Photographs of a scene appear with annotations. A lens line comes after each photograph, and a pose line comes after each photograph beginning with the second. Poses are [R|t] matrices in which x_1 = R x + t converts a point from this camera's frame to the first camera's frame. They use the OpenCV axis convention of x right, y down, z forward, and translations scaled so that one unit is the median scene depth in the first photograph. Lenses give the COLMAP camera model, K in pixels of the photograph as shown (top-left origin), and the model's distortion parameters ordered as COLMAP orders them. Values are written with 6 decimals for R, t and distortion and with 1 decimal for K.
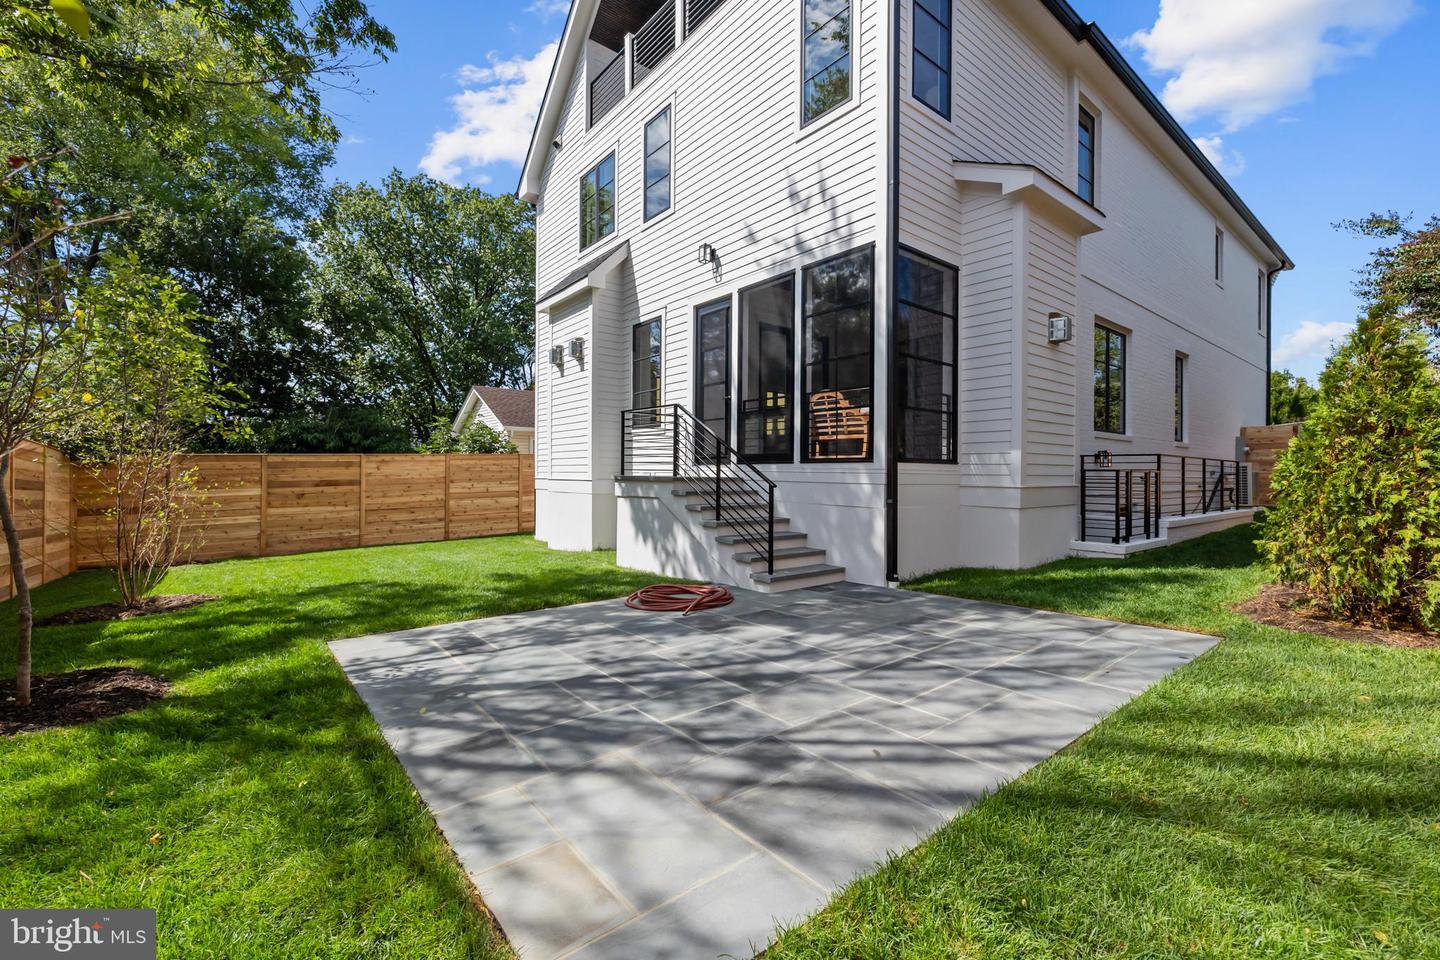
lens RADIAL K [[607.1, 0, 720.0], [0, 607.1, 480.0], [0, 0, 1]] dist [-0.001467, -0.000049]
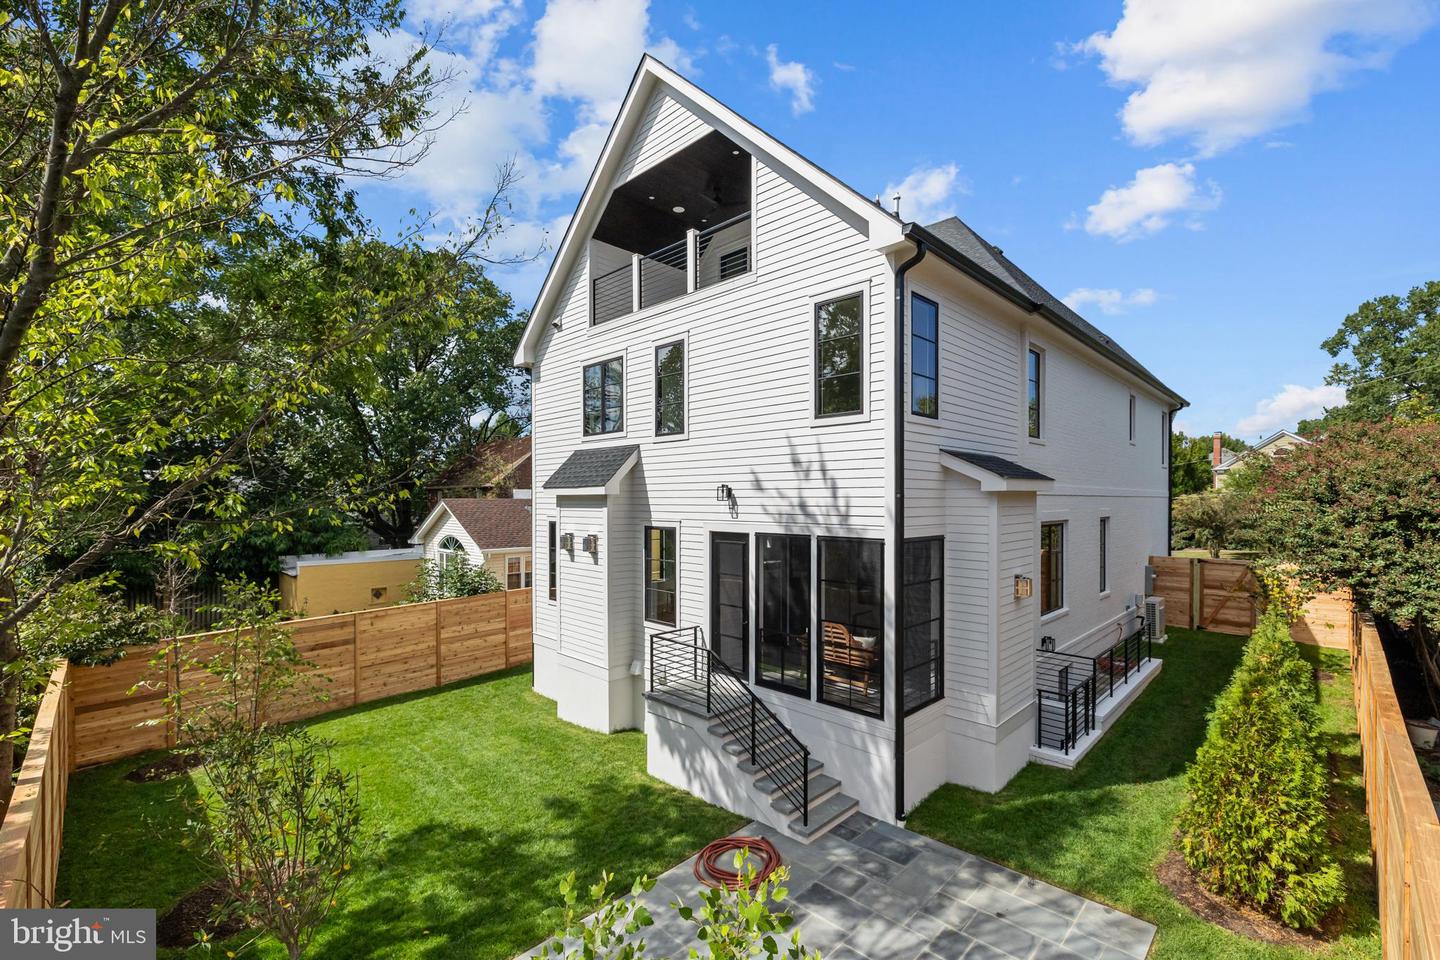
lens RADIAL K [[616.3, 0, 722.0], [0, 616.3, 508.4], [0, 0, 1]] dist [-0.000899, 0.000117]
pose [[0.993582, -0.011163, 0.112564, -0.135313], [0.010169, 0.999904, 0.009406, -0.308048], [-0.112658, -0.008201, 0.993600, -0.125236]]
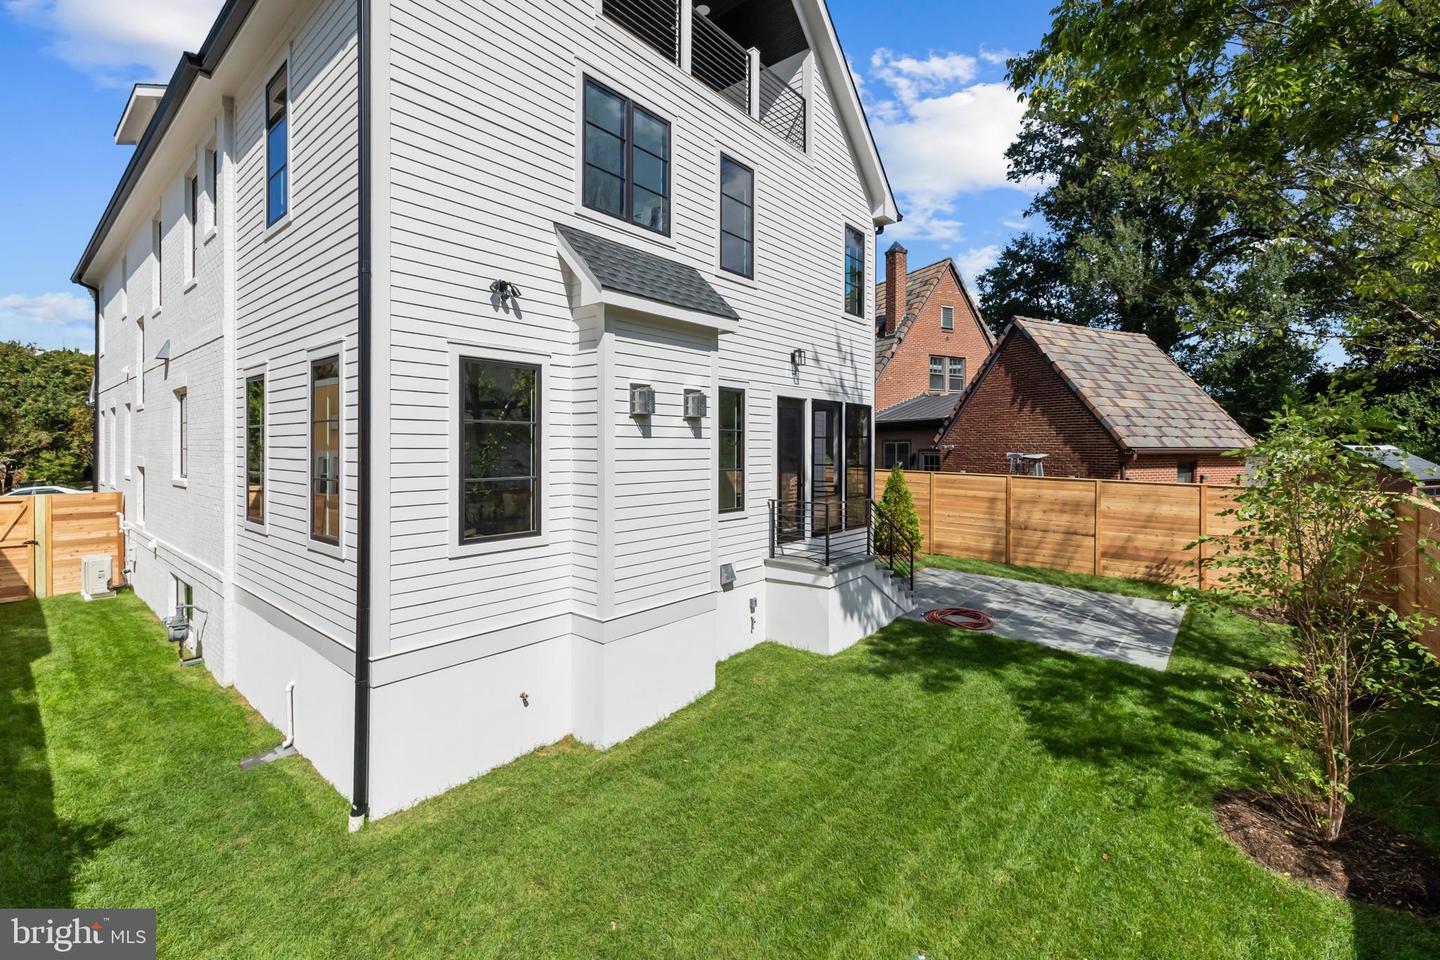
lens RADIAL K [[615.5, 0, 720.5], [0, 615.5, 450.3], [0, 0, 1]] dist [-0.000048, 0.000025]
pose [[-0.193600, -0.017477, 0.980925, -0.978472], [-0.000225, 0.999842, 0.017770, -0.190667], [-0.981081, 0.003219, -0.193573, 1.186270]]
